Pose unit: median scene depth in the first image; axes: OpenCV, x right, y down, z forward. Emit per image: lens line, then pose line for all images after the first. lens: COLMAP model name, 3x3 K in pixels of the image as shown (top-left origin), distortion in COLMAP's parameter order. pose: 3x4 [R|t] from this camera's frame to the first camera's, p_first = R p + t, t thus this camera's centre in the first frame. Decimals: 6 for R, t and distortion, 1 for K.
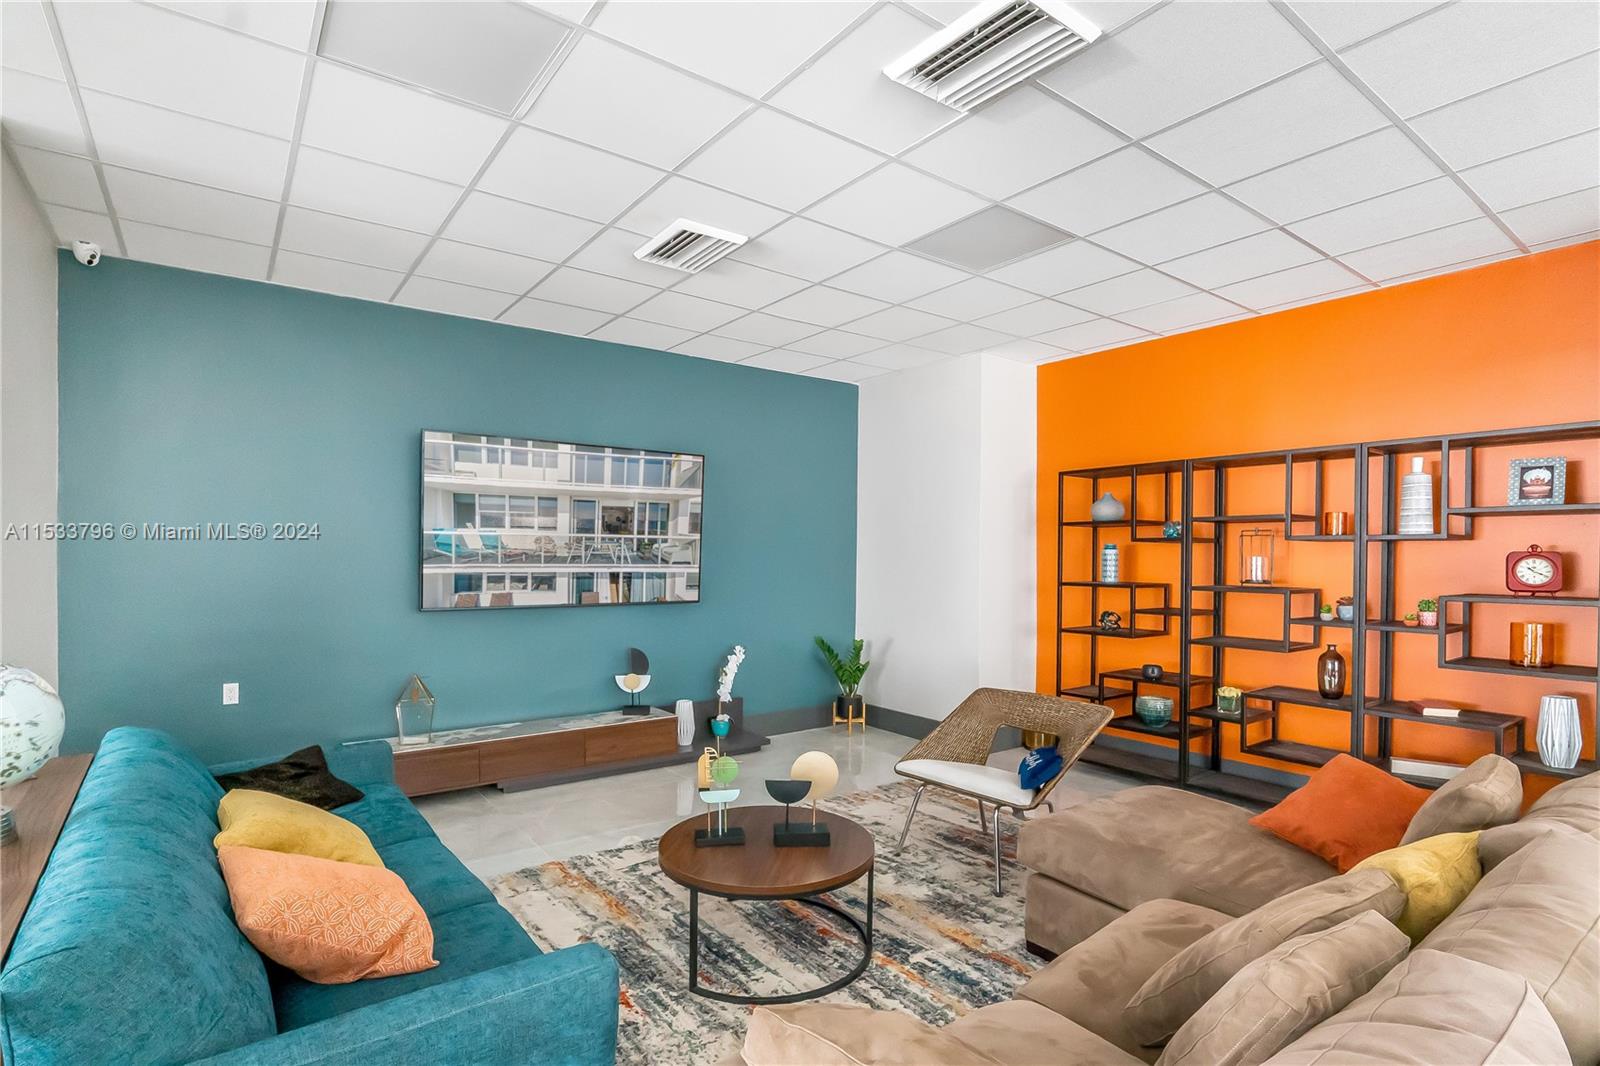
lens RADIAL K [[760.9, 0, 804.1], [0, 760.9, 530.5], [0, 0, 1]] dist [-0.002755, -0.002941]
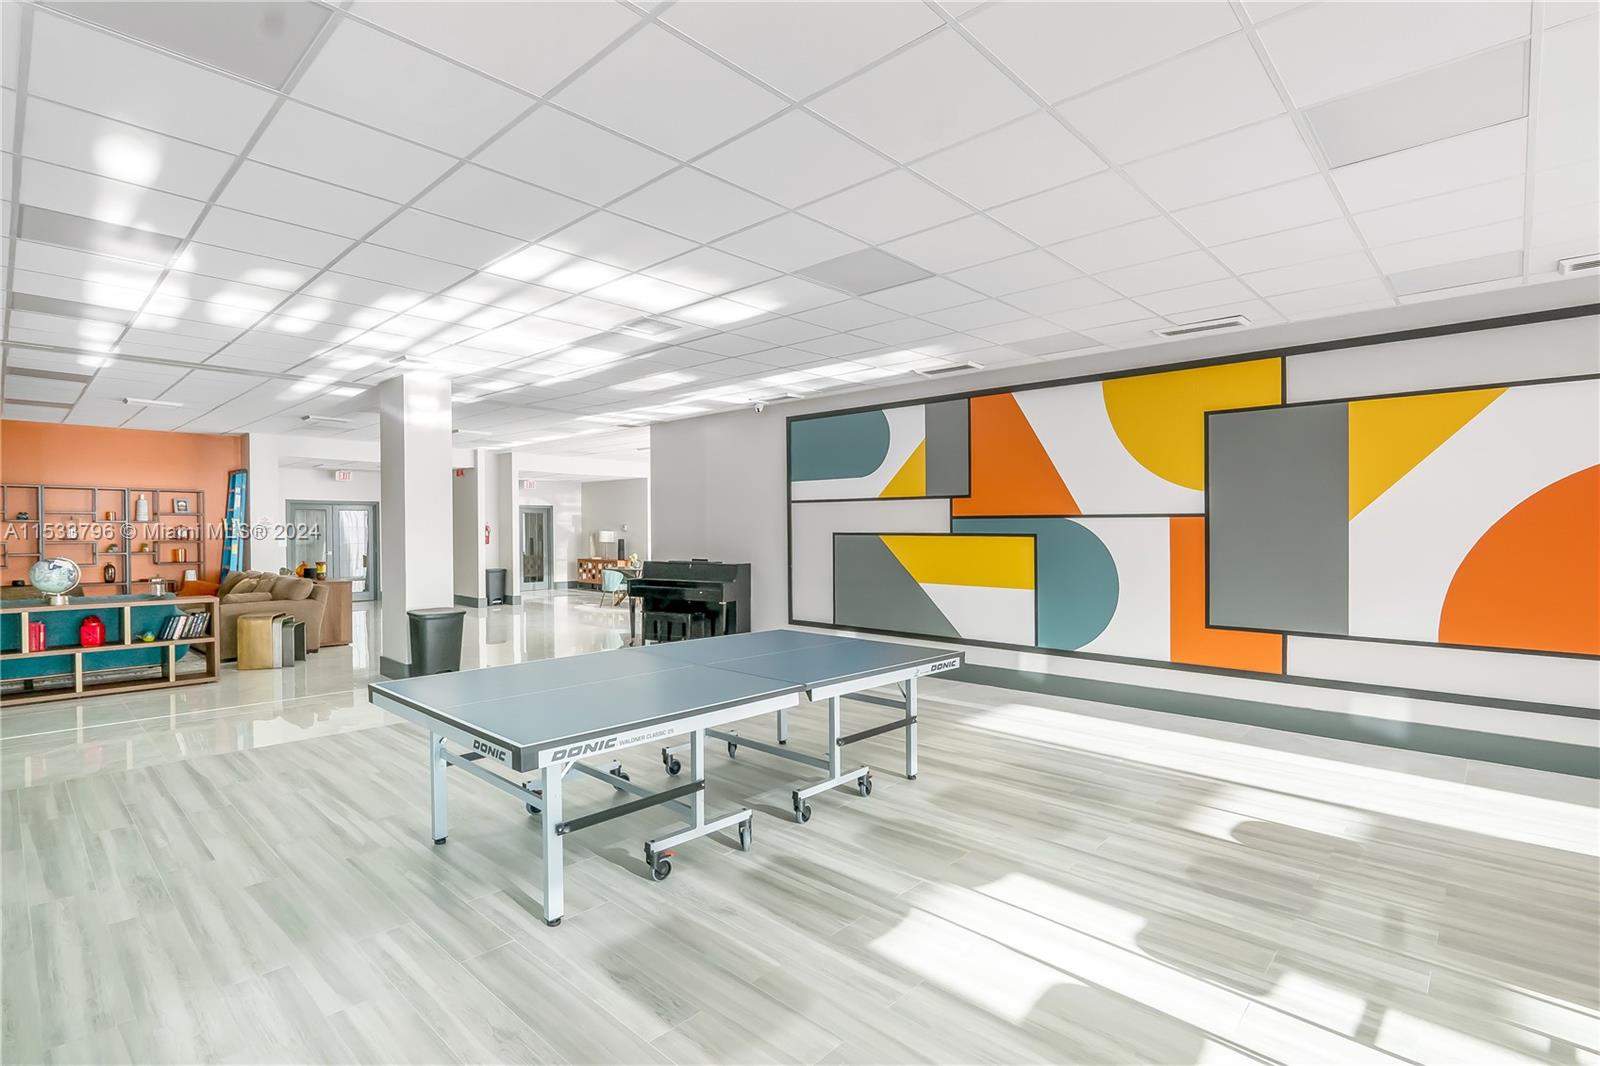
lens RADIAL K [[760.9, 0, 810.4], [0, 760.9, 545.4], [0, 0, 1]] dist [-0.002755, -0.002941]
pose [[0.982873, -0.012571, 0.183854, 0.258958], [0.006356, 0.999389, 0.034357, 0.001506], [-0.184173, -0.032600, 0.982353, -0.219751]]
